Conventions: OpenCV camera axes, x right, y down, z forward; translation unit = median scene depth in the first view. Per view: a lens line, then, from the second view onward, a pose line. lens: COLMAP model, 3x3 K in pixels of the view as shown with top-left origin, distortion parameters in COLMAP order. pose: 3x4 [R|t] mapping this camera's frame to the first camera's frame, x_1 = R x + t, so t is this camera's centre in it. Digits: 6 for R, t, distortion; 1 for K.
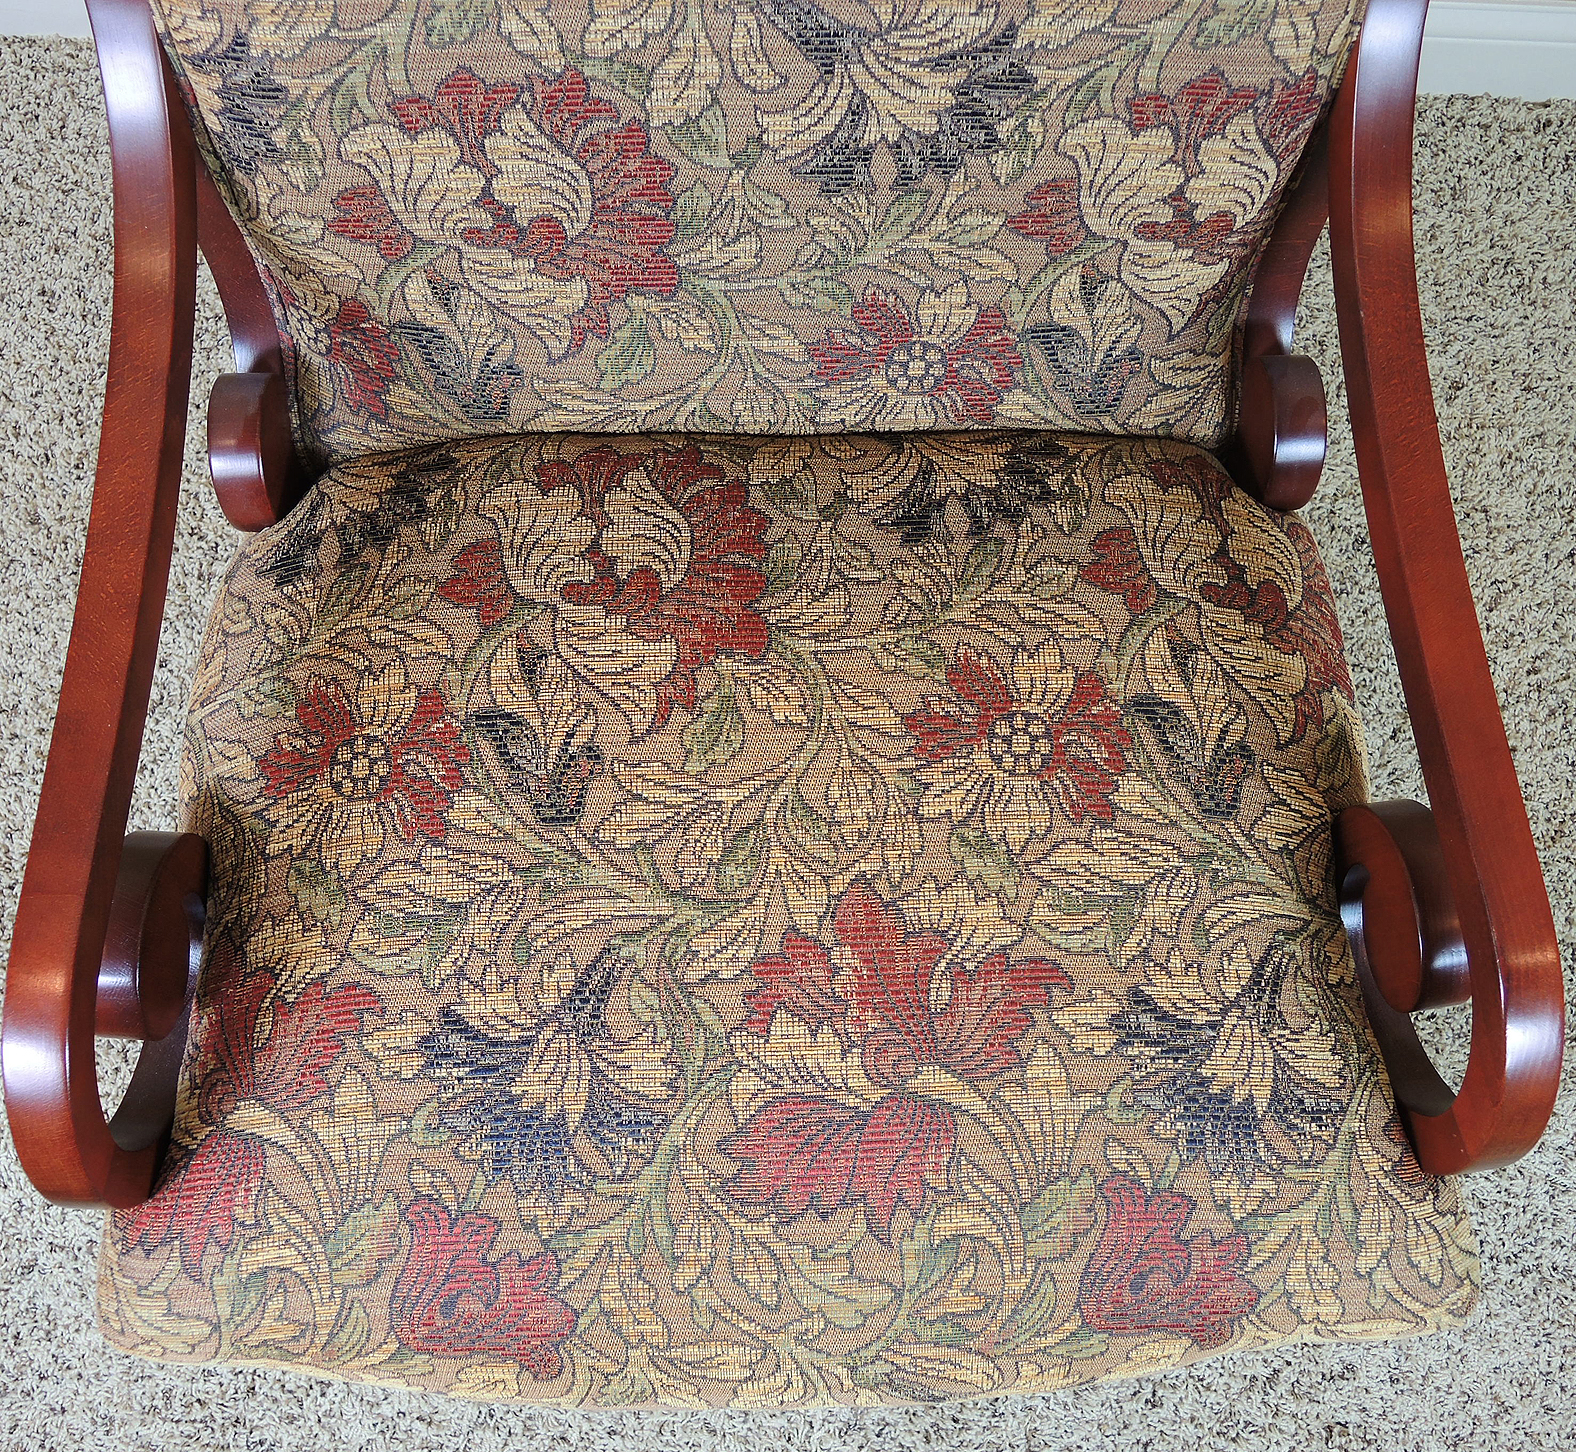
lens RADIAL K [[1693.3, 0, 793.7], [0, 1693.3, 727.6], [0, 0, 1]] dist [-0.008021, 0.000000]
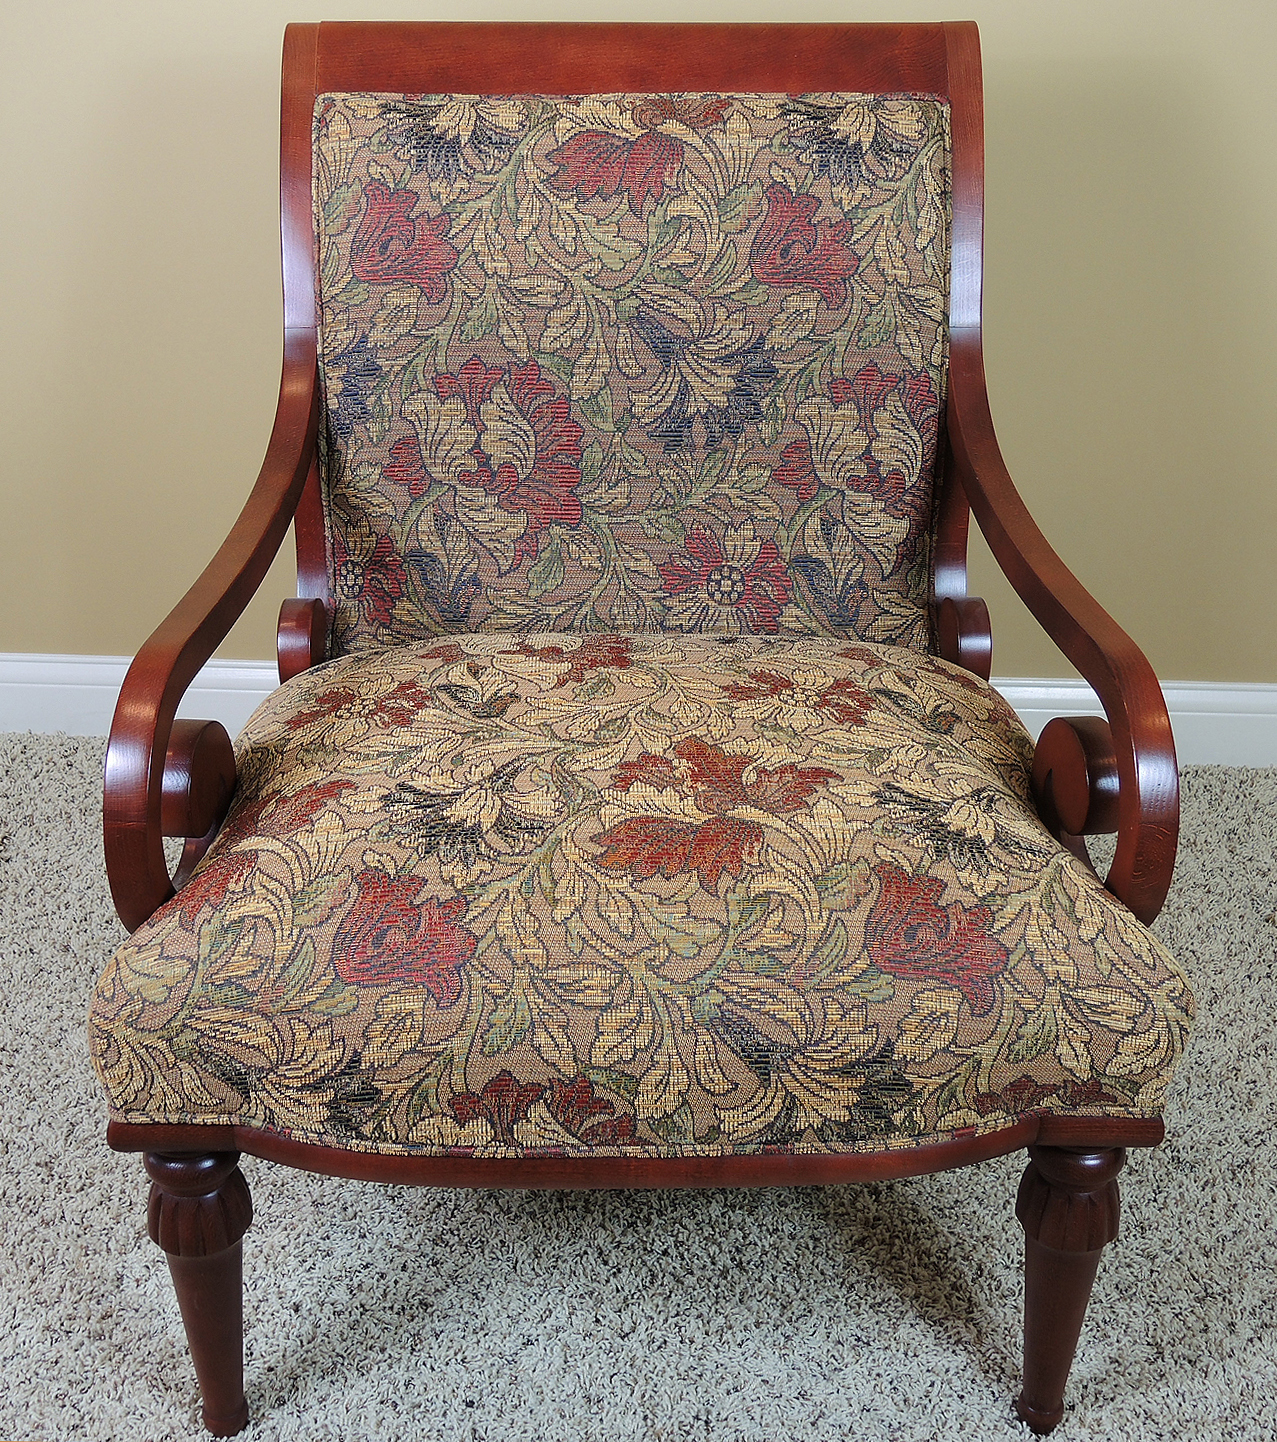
lens RADIAL K [[1675.8, 0, 637.0], [0, 1675.8, 719.7], [0, 0, 1]] dist [-0.010553, 0.000000]
pose [[0.999871, -0.001253, -0.015998, 0.014868], [-0.010685, 0.691803, -0.722007, 1.140362], [0.011972, 0.722085, 0.691701, -0.009942]]
